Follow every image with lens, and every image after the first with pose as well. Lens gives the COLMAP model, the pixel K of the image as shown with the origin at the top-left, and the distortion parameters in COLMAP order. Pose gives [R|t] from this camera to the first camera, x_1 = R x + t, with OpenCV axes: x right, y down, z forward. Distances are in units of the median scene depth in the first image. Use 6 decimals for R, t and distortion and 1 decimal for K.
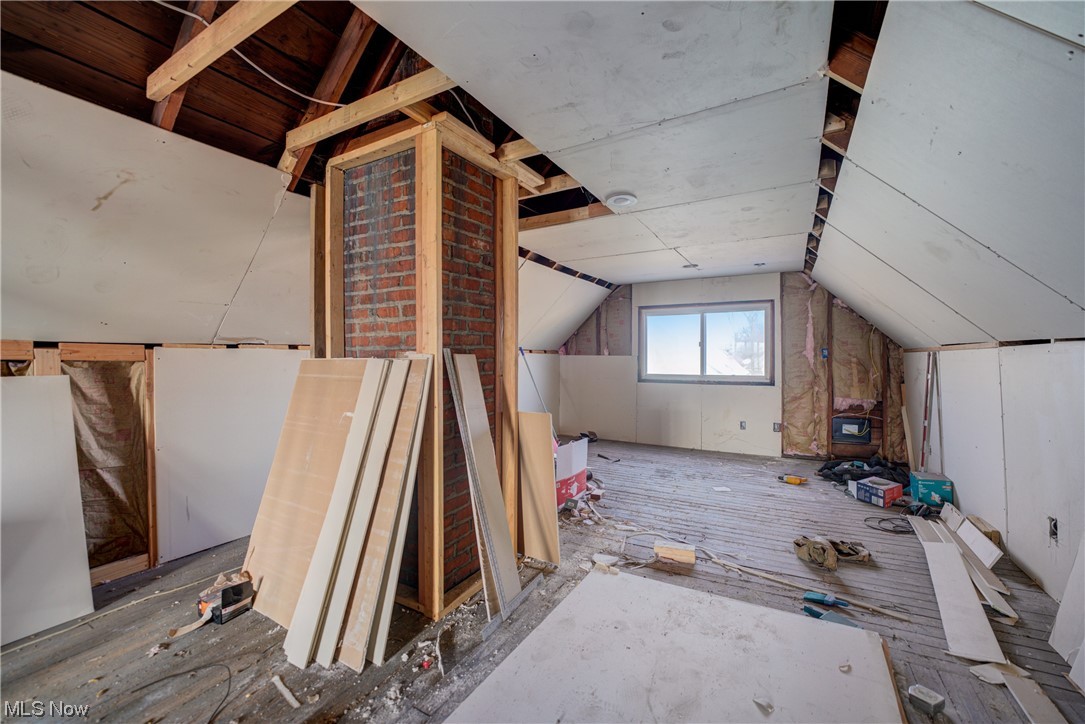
lens RADIAL K [[437.0, 0, 542.5], [0, 437.0, 362.0], [0, 0, 1]] dist [-0.019550, 0.000039]
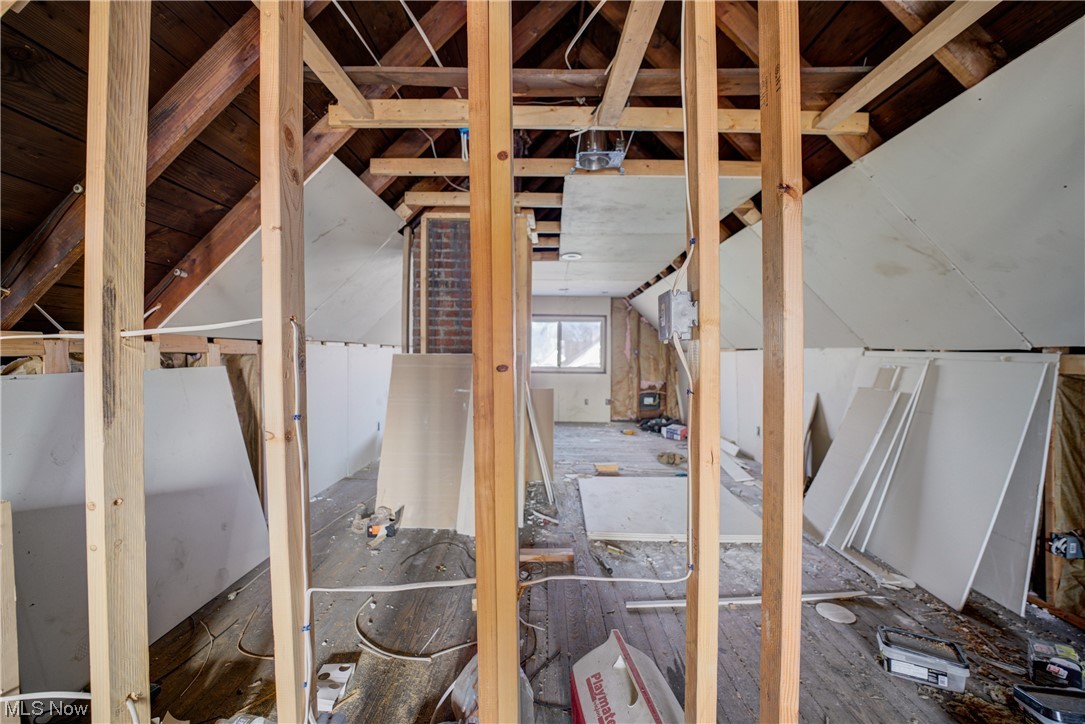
lens RADIAL K [[437.0, 0, 542.5], [0, 437.0, 362.0], [0, 0, 1]] dist [-0.019550, 0.000039]
pose [[0.876199, 0.001125, 0.481947, -0.415282], [-0.006983, 0.999922, 0.010361, 0.000602], [-0.481898, -0.012444, 0.876139, -0.215138]]
